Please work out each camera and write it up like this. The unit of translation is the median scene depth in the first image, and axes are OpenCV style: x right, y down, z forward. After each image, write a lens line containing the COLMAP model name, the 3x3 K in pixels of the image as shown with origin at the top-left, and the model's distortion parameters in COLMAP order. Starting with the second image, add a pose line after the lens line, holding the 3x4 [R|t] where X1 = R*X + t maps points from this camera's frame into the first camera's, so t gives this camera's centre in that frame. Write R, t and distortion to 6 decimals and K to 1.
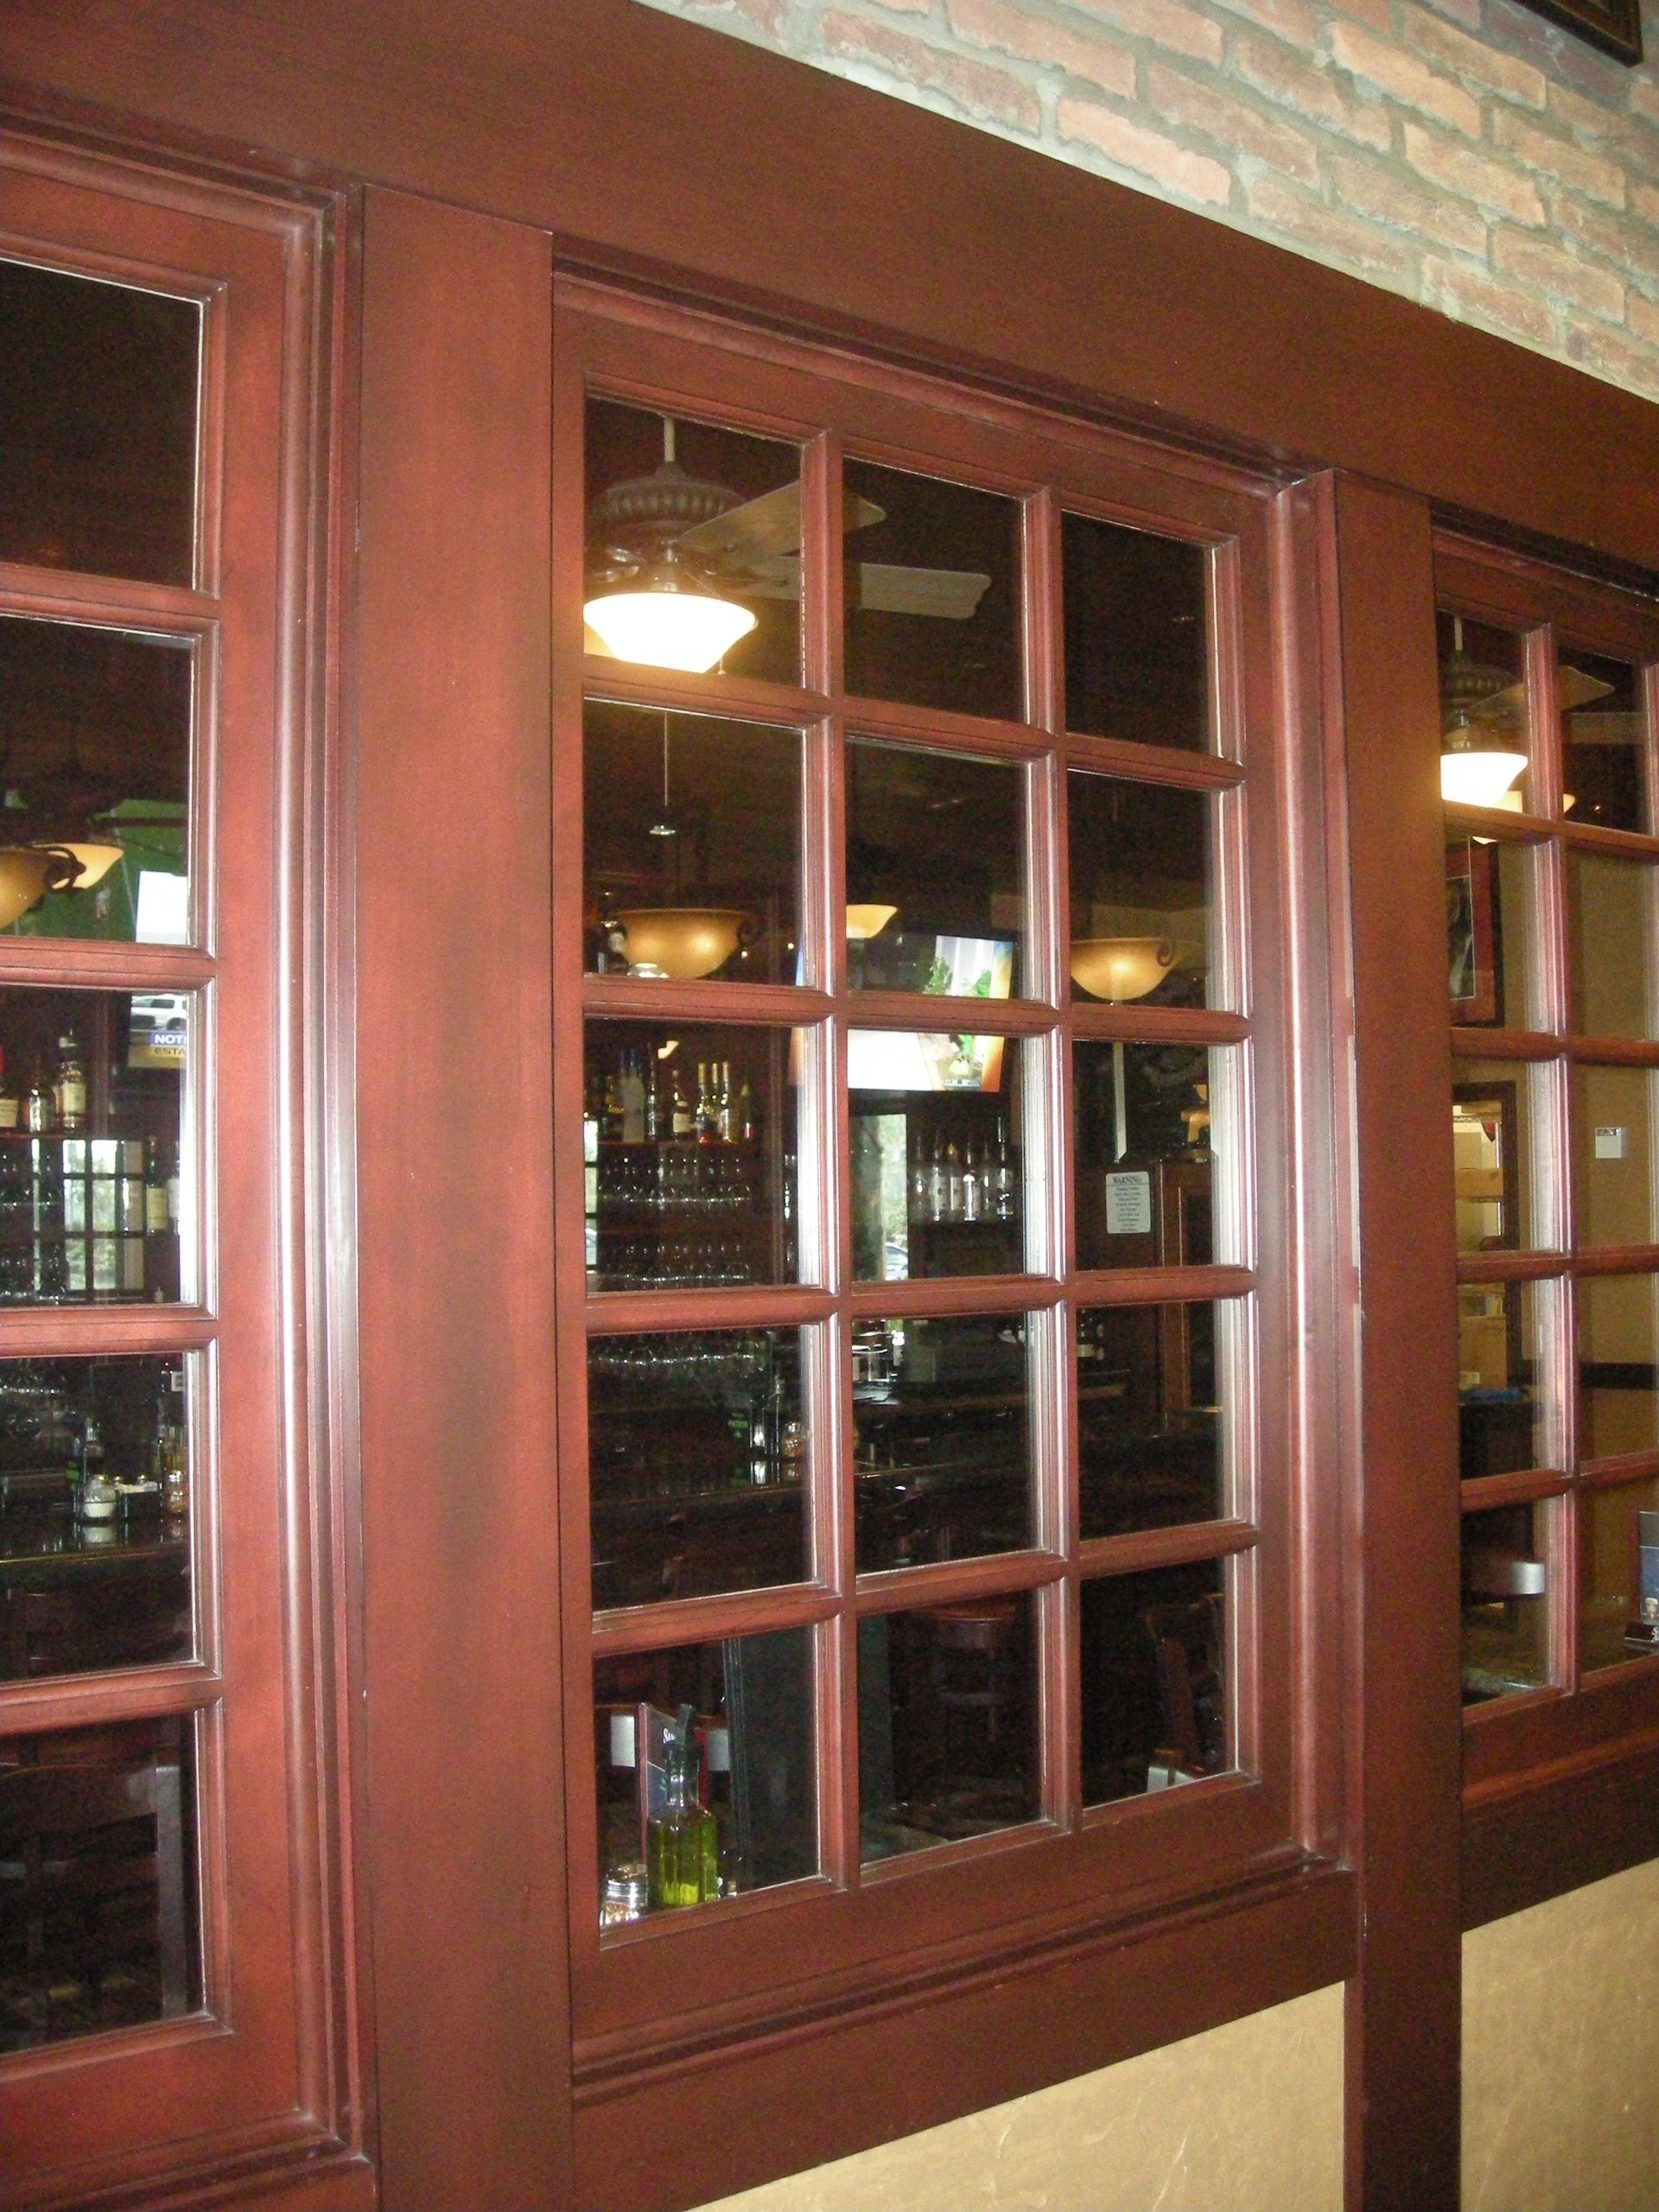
lens RADIAL K [[2258.9, 0, 918.4], [0, 2258.9, 1106.2], [0, 0, 1]] dist [-0.195428, 0.114152]
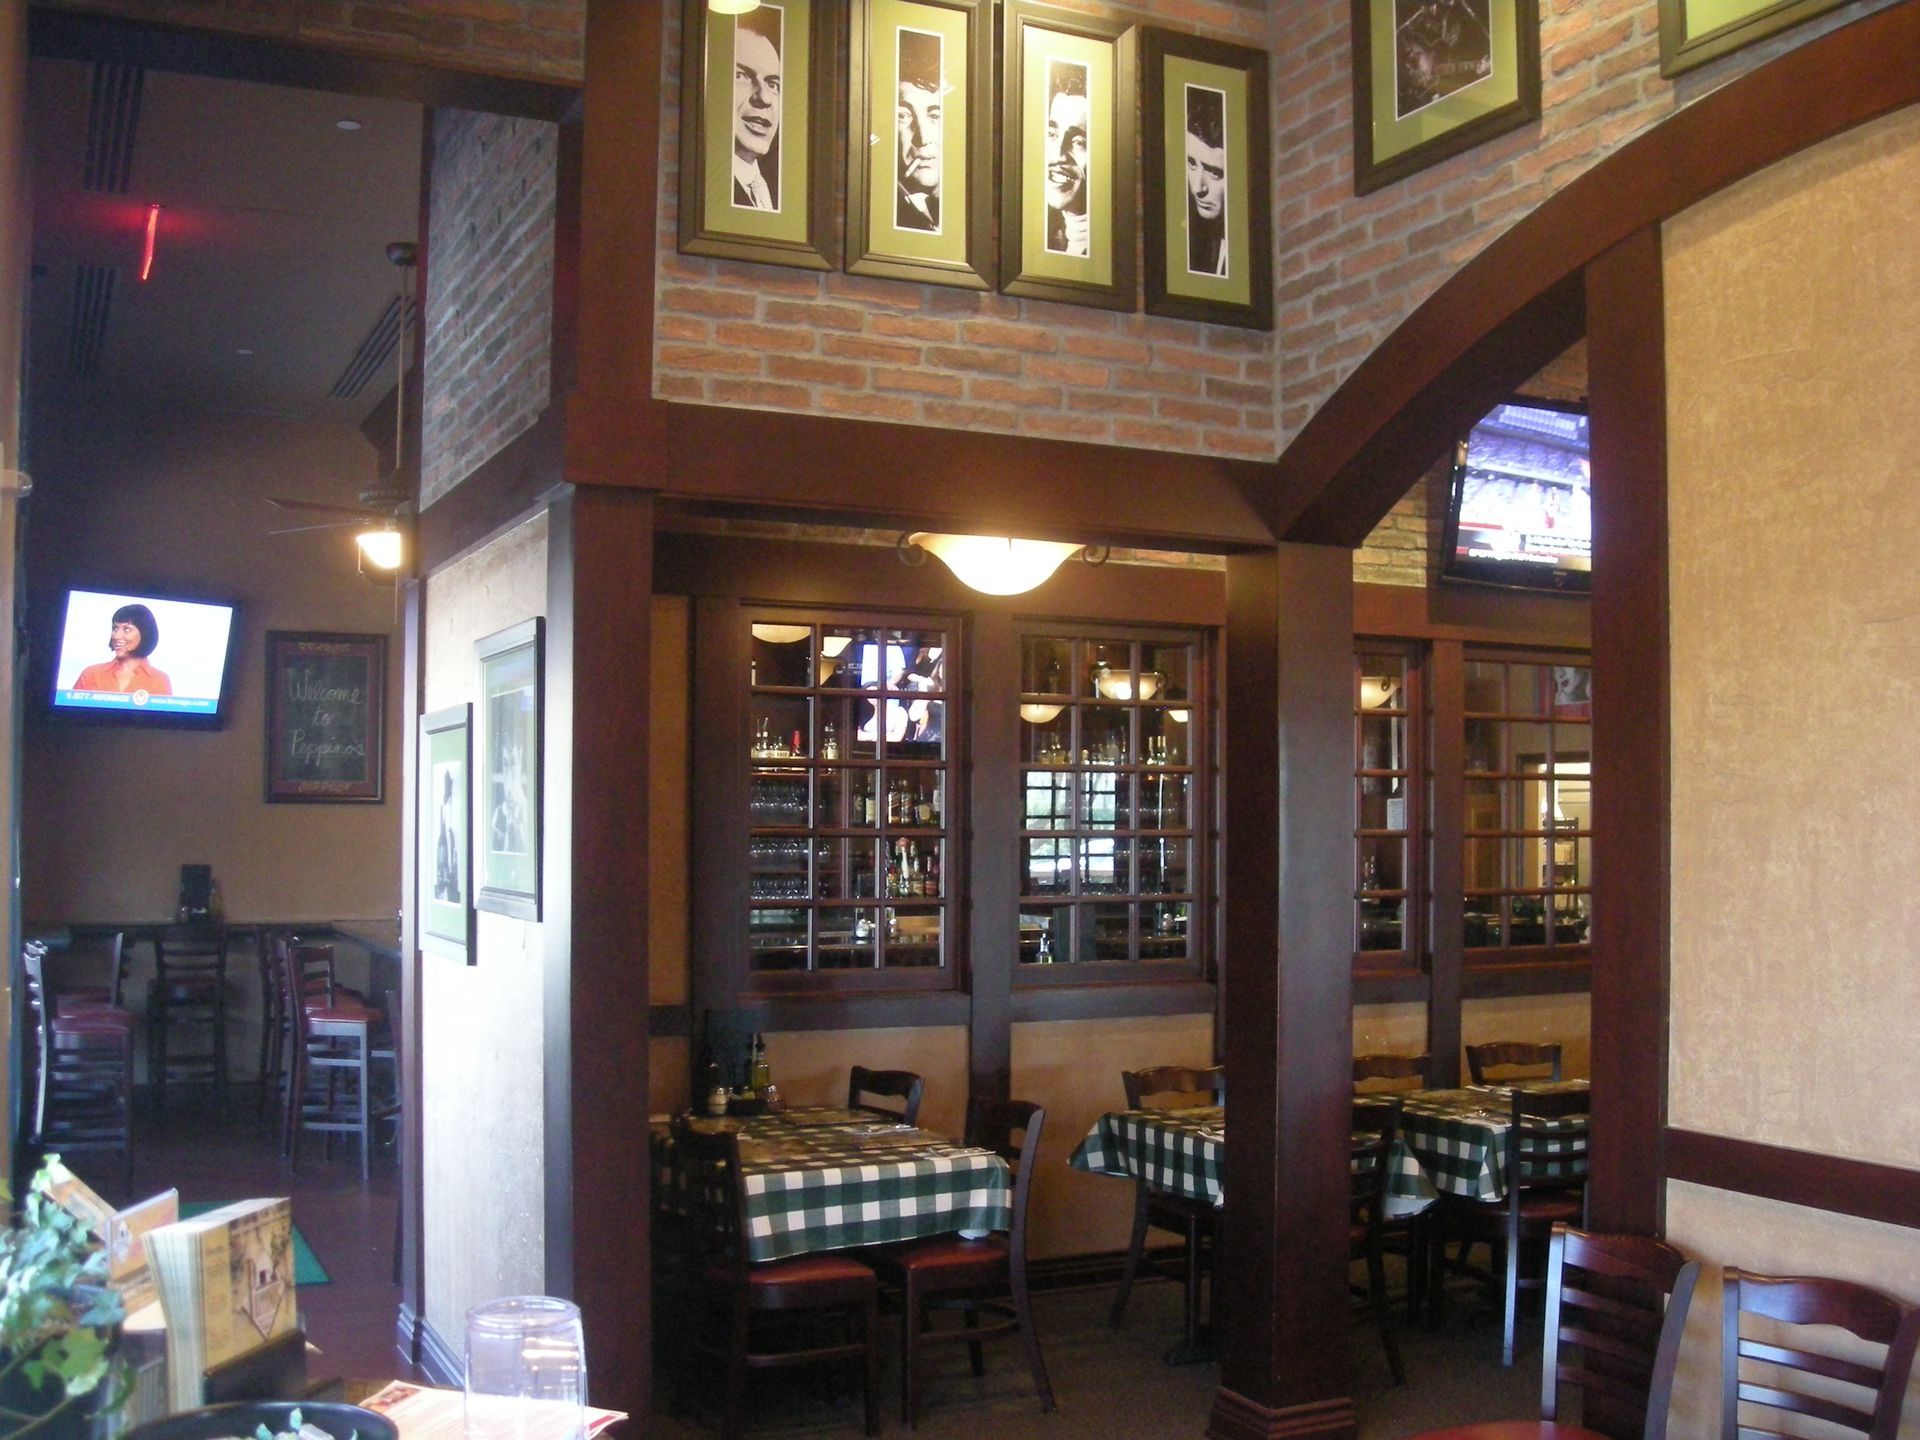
lens RADIAL K [[1961.2, 0, 955.9], [0, 1961.2, 761.4], [0, 0, 1]] dist [-0.184166, 0.121055]
pose [[0.965509, 0.011803, -0.260102, 0.632661], [-0.006877, 0.999779, 0.019842, -0.110170], [0.260279, -0.017369, 0.965377, -2.266434]]
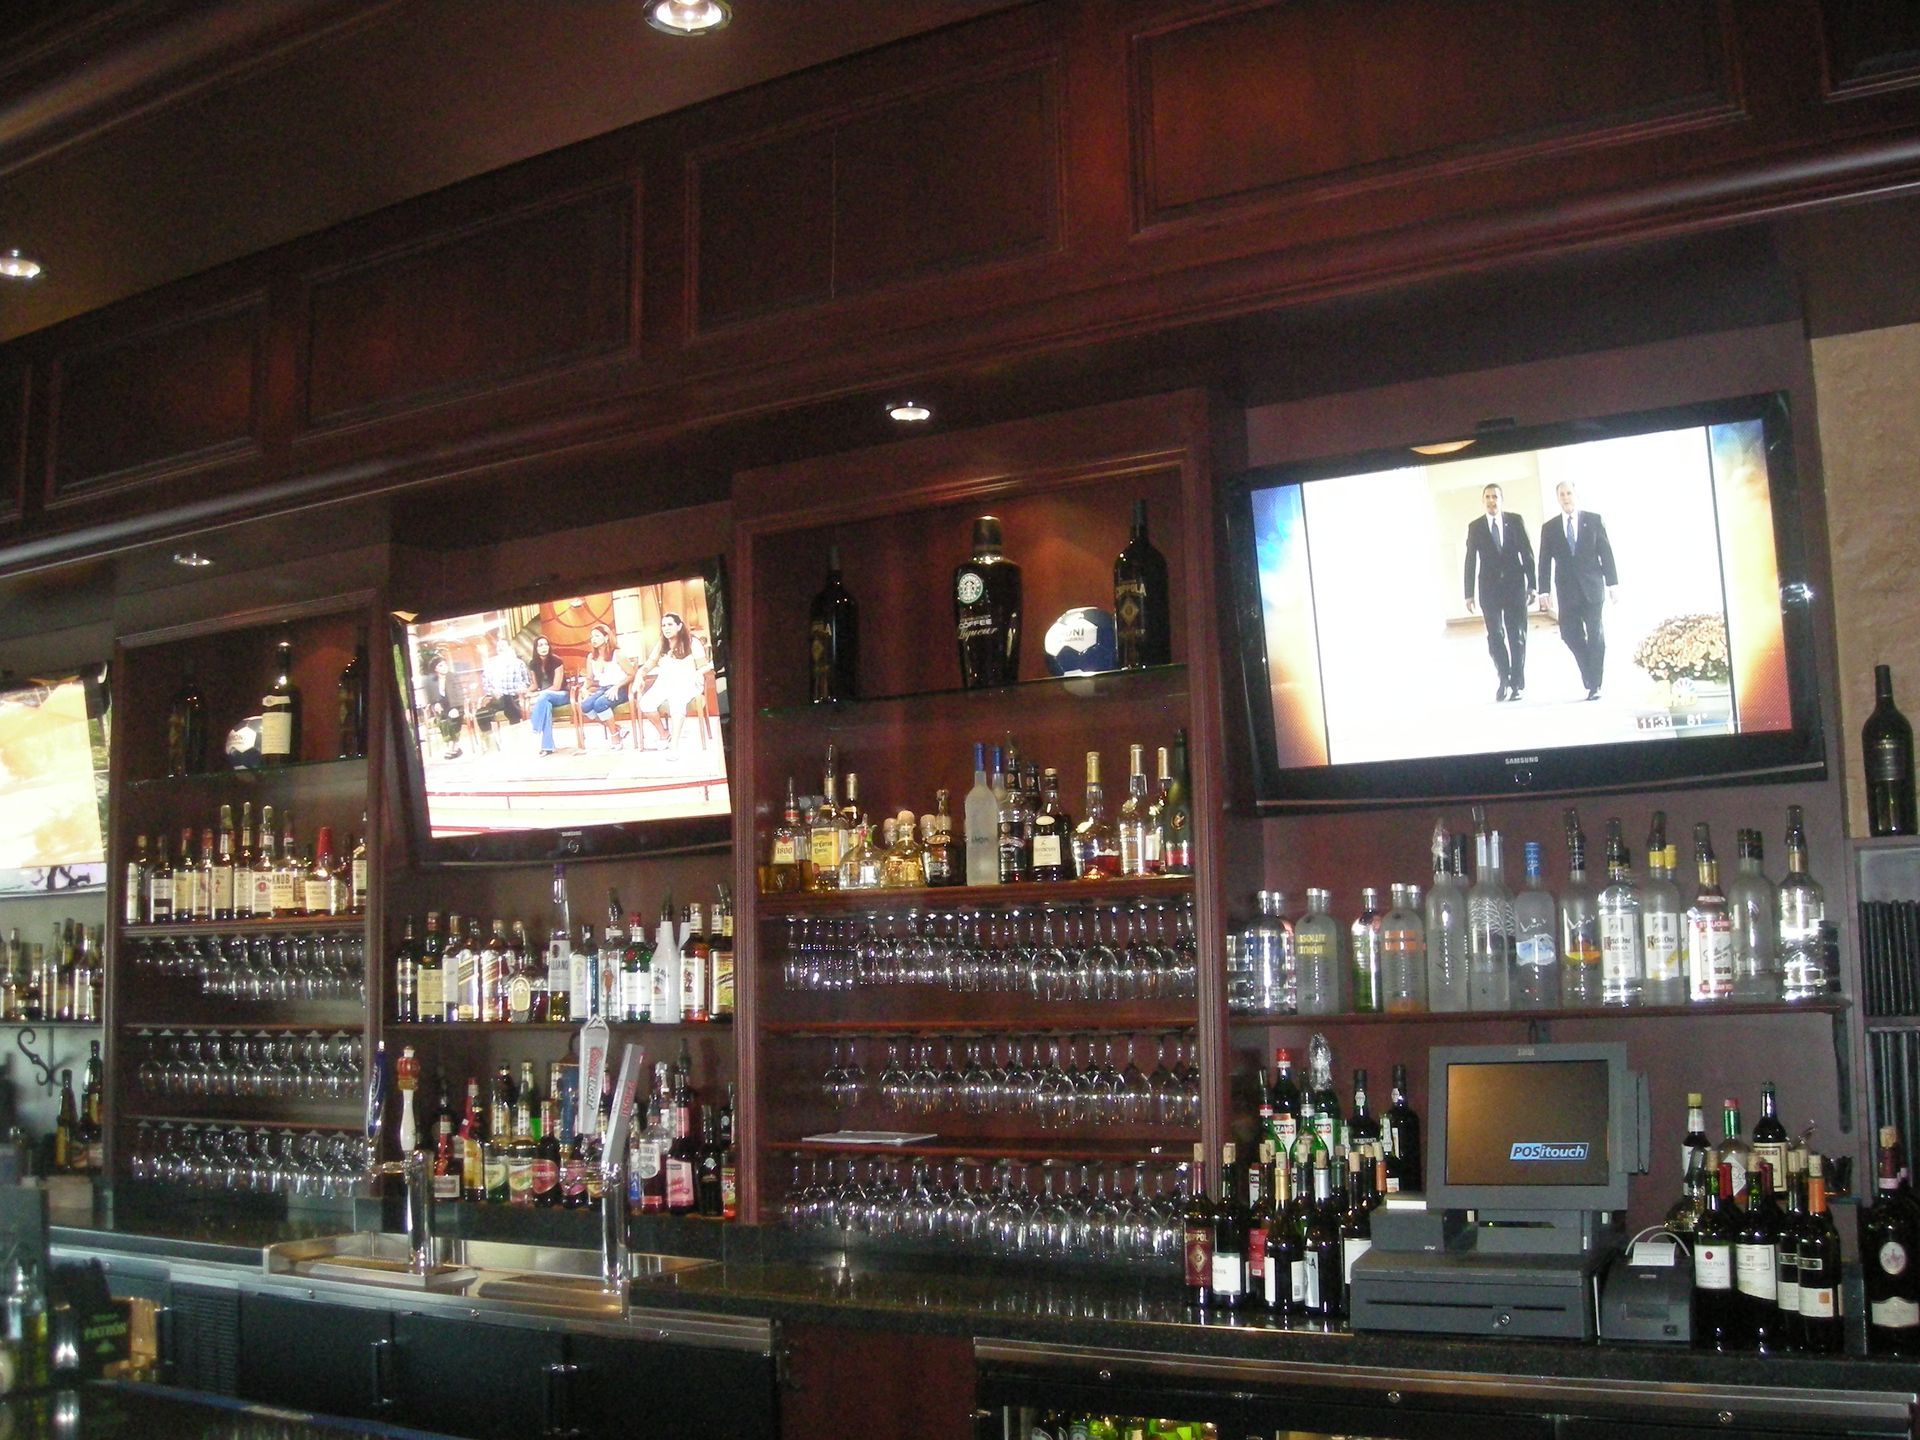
lens RADIAL K [[1961.2, 0, 955.9], [0, 1961.2, 761.4], [0, 0, 1]] dist [-0.184166, 0.121055]
pose [[0.342136, -0.104823, -0.933785, 1.467394], [0.056458, 0.994256, -0.090925, 0.113052], [0.937953, -0.021611, 0.346089, 2.875896]]
